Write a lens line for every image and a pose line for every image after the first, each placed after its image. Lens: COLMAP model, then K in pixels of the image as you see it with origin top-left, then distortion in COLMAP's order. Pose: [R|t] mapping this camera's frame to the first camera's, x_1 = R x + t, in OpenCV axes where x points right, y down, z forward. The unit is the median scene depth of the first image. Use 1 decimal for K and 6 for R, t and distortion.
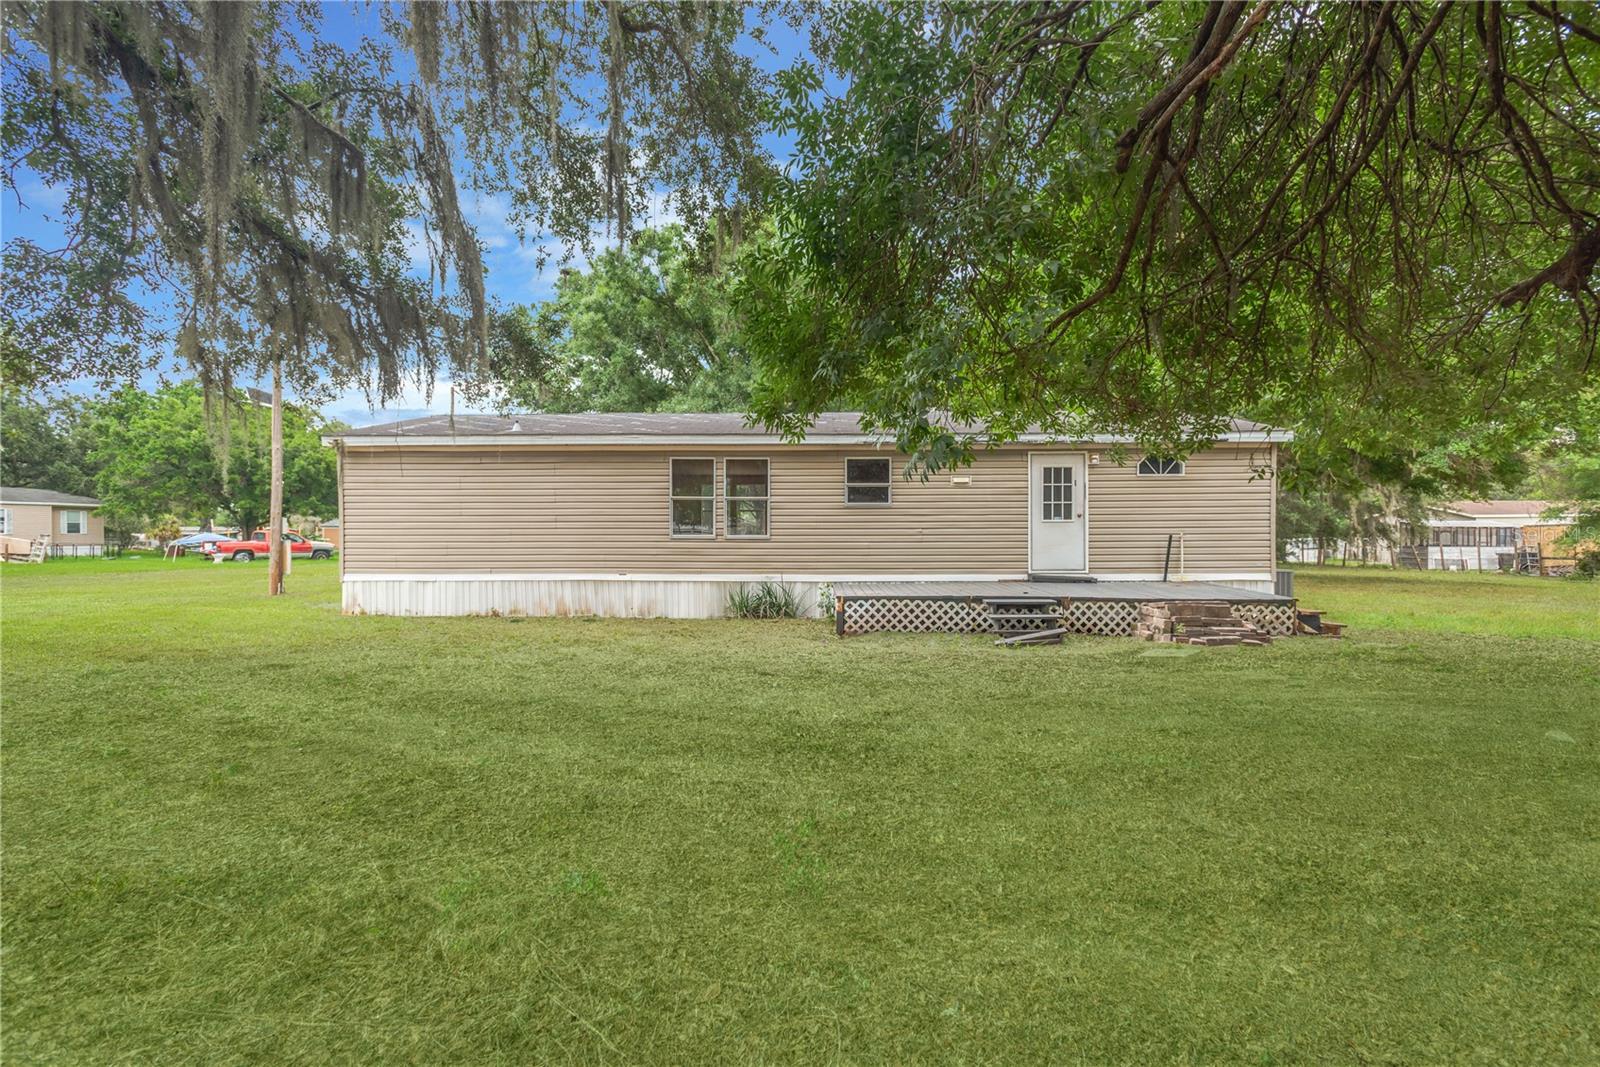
lens RADIAL K [[753.4, 0, 809.7], [0, 753.4, 532.2], [0, 0, 1]] dist [0.010602, -0.001185]
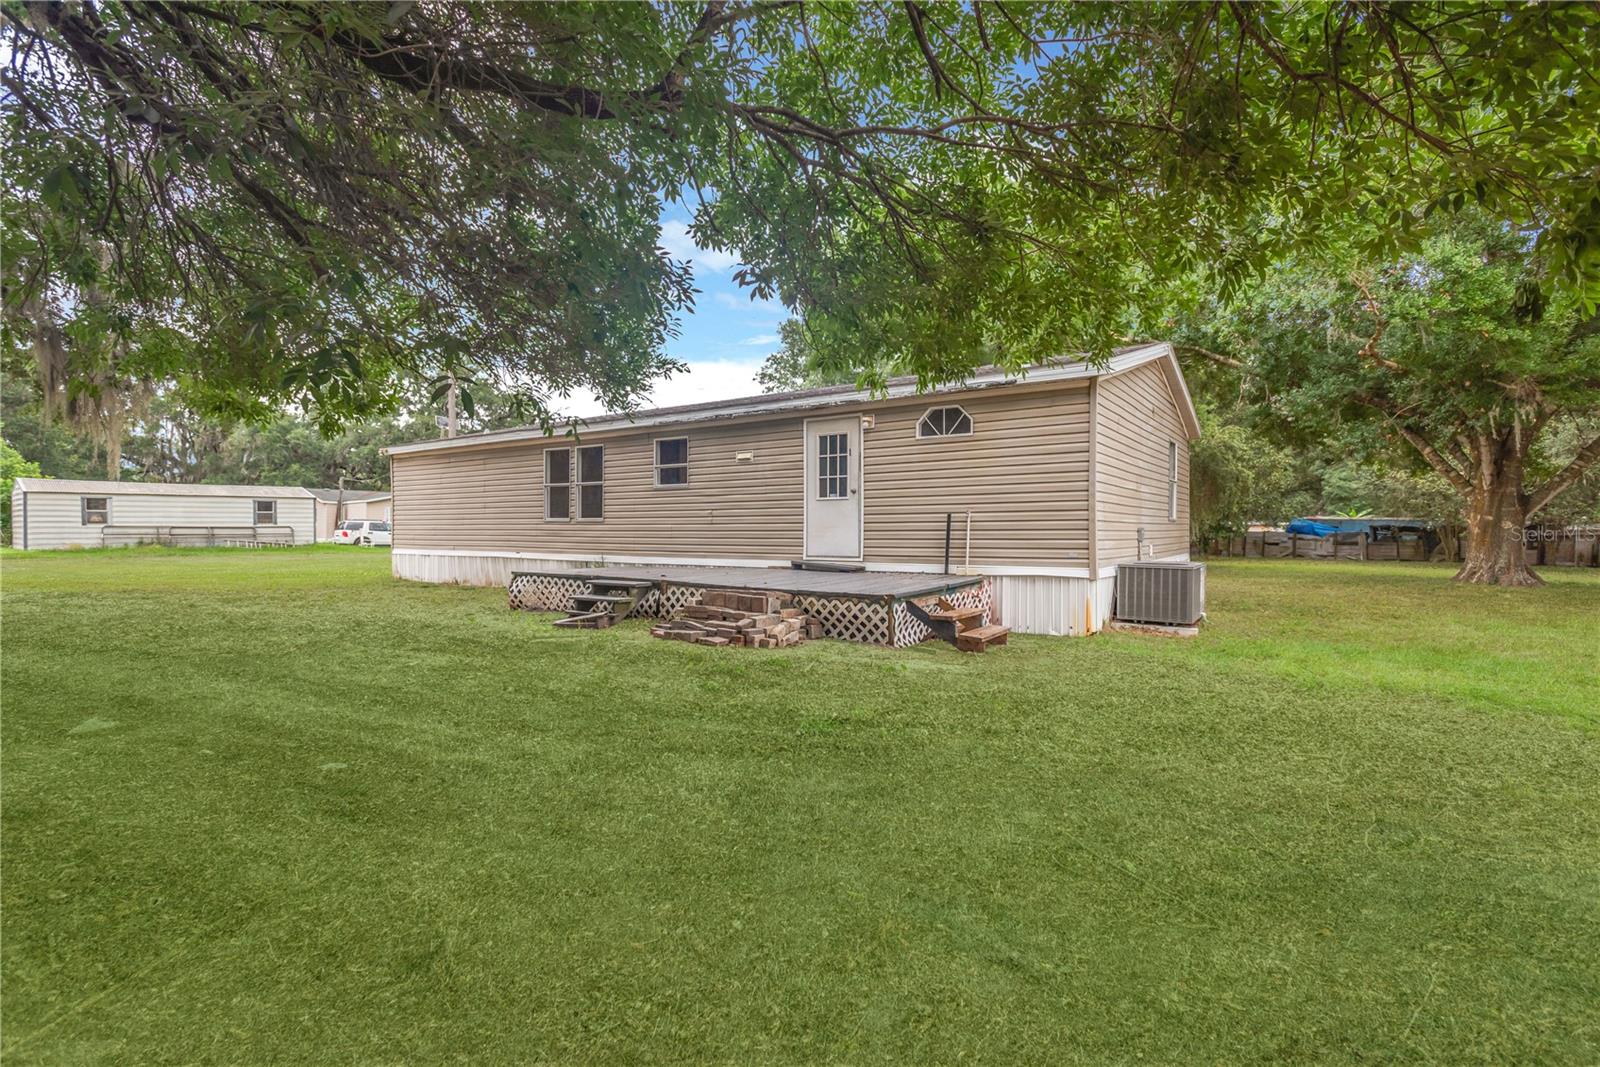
lens RADIAL K [[753.4, 0, 809.7], [0, 753.4, 532.2], [0, 0, 1]] dist [0.010602, -0.001185]
pose [[0.832954, 0.003054, -0.553333, 0.772976], [-0.004699, 0.999988, -0.001555, 0.024012], [0.553322, 0.003895, 0.832958, 0.284702]]
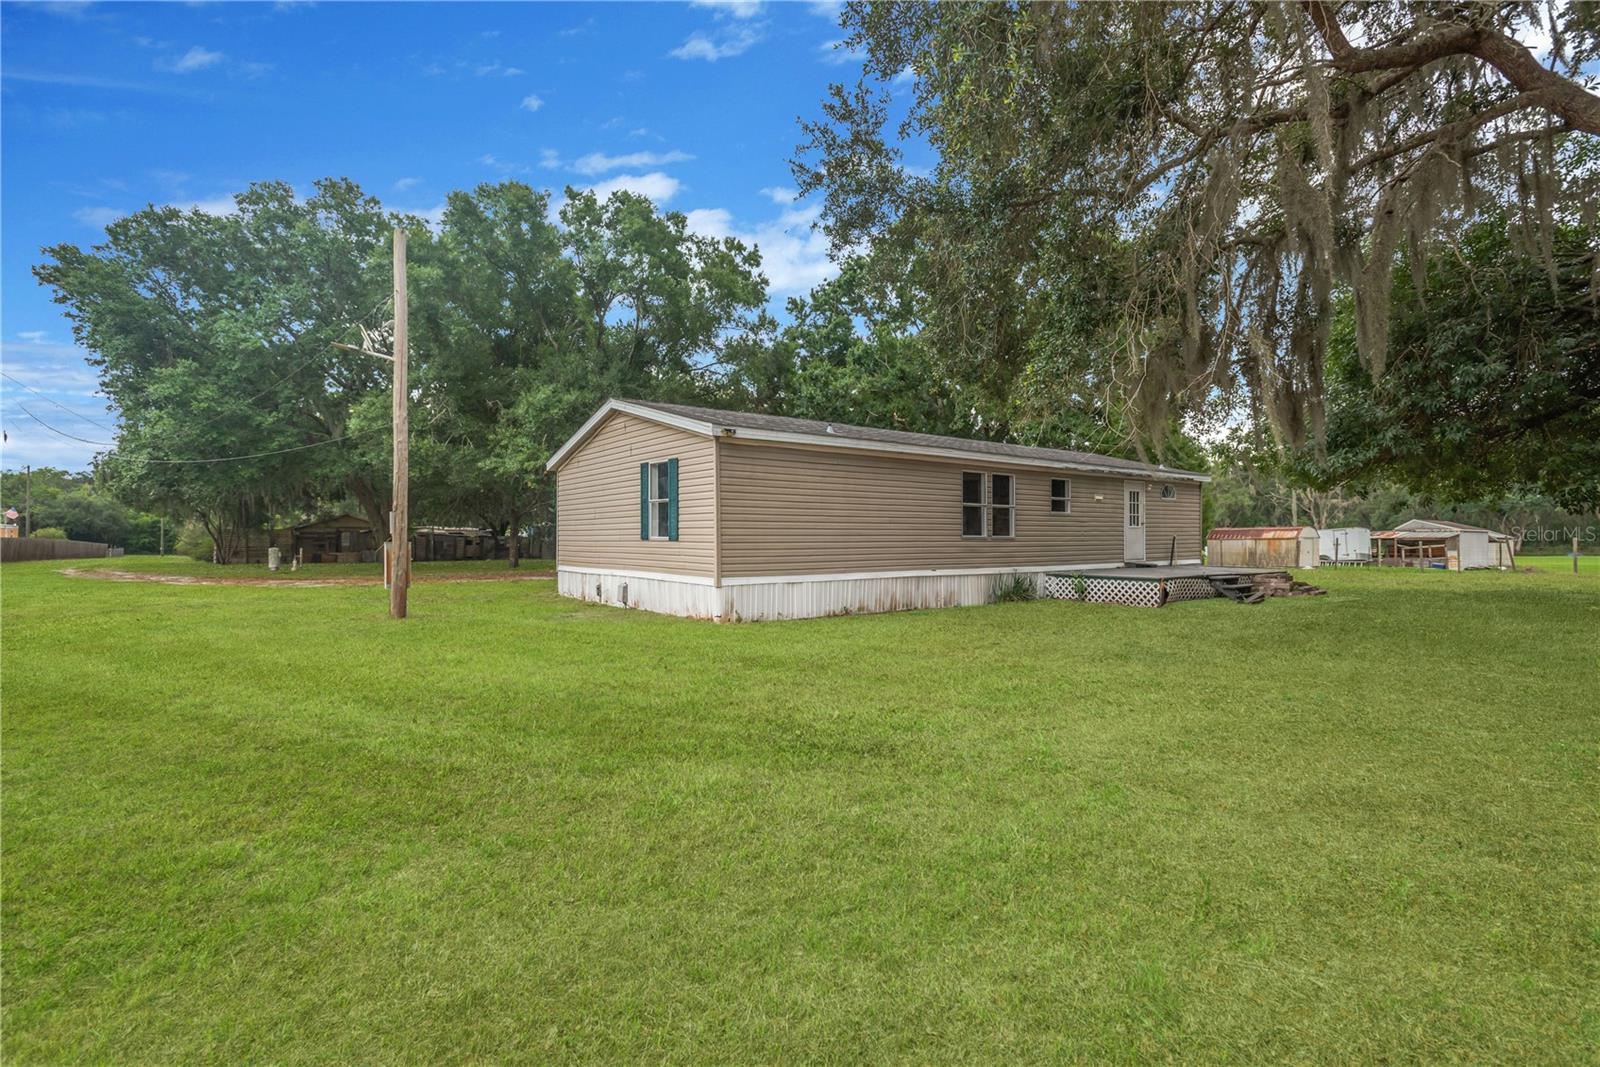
lens RADIAL K [[774.3, 0, 809.3], [0, 774.3, 521.5], [0, 0, 1]] dist [0.003798, -0.000218]
pose [[0.776033, 0.013240, 0.630553, -1.147659], [-0.001805, 0.999822, -0.018772, 0.004731], [-0.630690, 0.013429, 0.775919, 0.209926]]
